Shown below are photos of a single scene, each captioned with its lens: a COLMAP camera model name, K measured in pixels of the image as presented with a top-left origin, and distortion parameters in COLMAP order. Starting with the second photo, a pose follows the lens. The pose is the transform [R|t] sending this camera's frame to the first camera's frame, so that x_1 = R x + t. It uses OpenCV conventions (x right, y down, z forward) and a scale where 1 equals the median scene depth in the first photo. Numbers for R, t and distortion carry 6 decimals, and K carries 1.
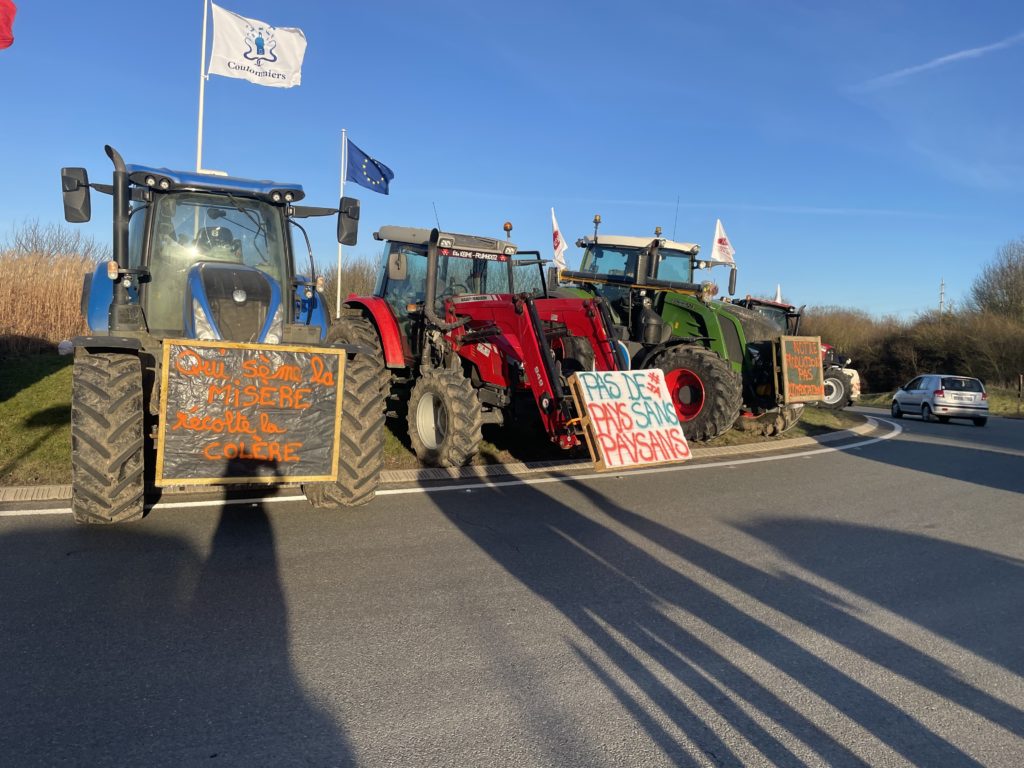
lens RADIAL K [[754.3, 0, 512.0], [0, 754.3, 384.0], [0, 0, 1]] dist [0.083791, -0.006216]
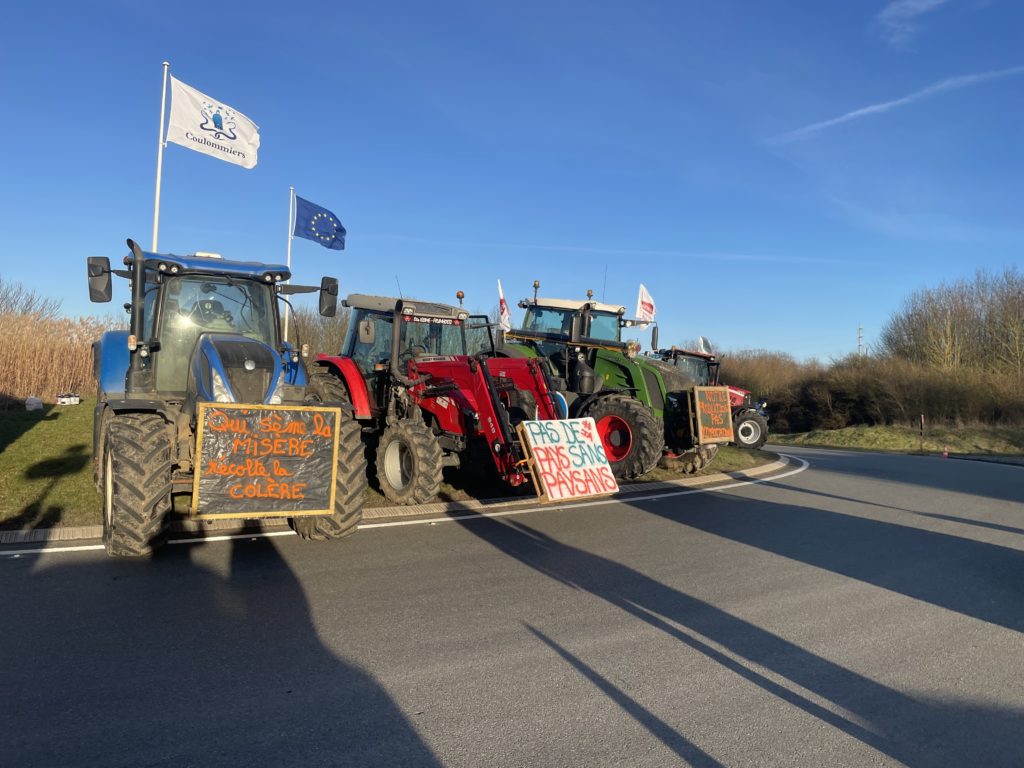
lens RADIAL K [[754.3, 0, 512.0], [0, 754.3, 384.0], [0, 0, 1]] dist [0.083791, -0.006216]
pose [[0.996802, -0.010617, 0.079202, -0.022467], [0.015225, 0.998211, -0.057813, -0.005003], [-0.078447, 0.058834, 0.995181, -0.167484]]
